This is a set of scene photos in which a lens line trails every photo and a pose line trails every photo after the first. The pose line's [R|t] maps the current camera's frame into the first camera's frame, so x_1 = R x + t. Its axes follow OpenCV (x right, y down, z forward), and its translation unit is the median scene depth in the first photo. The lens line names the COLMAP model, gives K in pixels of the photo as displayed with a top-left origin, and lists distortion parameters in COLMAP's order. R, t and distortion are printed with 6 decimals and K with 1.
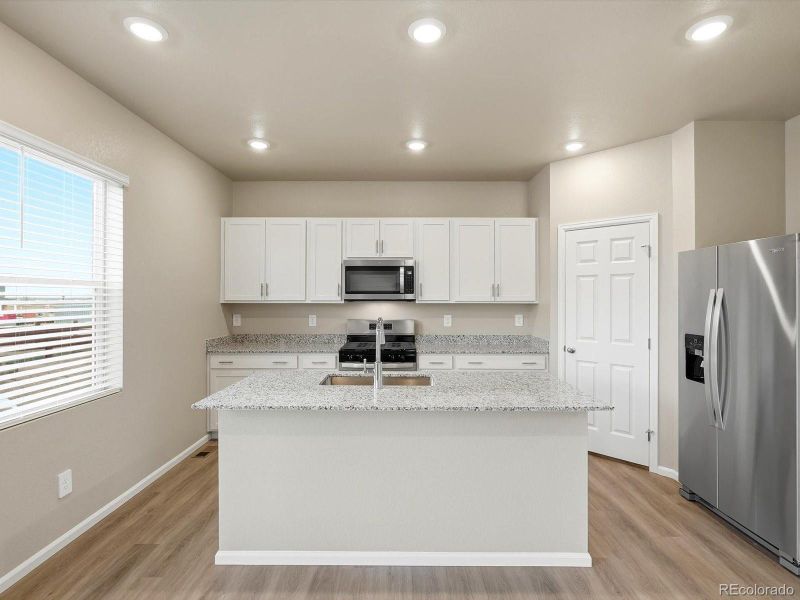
lens RADIAL K [[413.9, 0, 401.6], [0, 413.9, 298.7], [0, 0, 1]] dist [-0.000760, 0.001936]
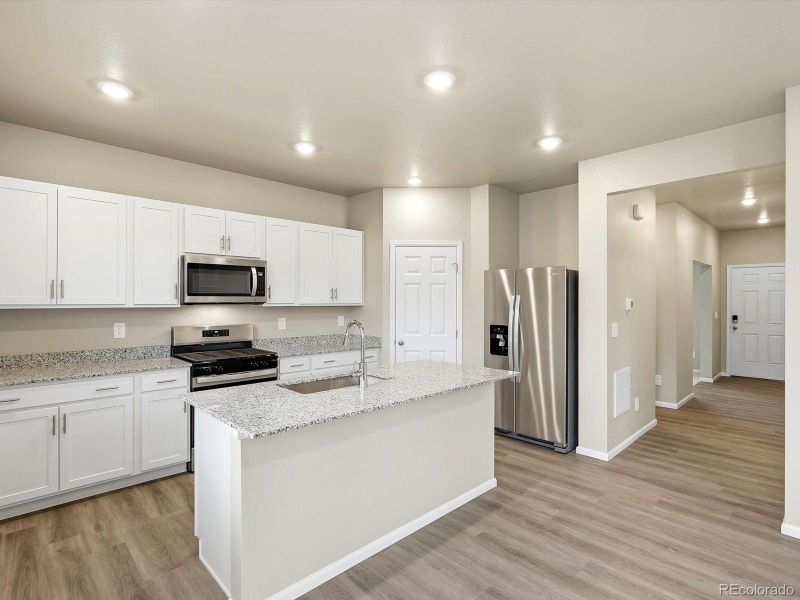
lens RADIAL K [[413.9, 0, 401.6], [0, 413.9, 298.7], [0, 0, 1]] dist [-0.000760, 0.001936]
pose [[0.712670, 0.002327, 0.701496, -0.435658], [-0.000928, 0.999997, -0.002375, -0.004811], [-0.701499, 0.001042, 0.712670, 0.106048]]
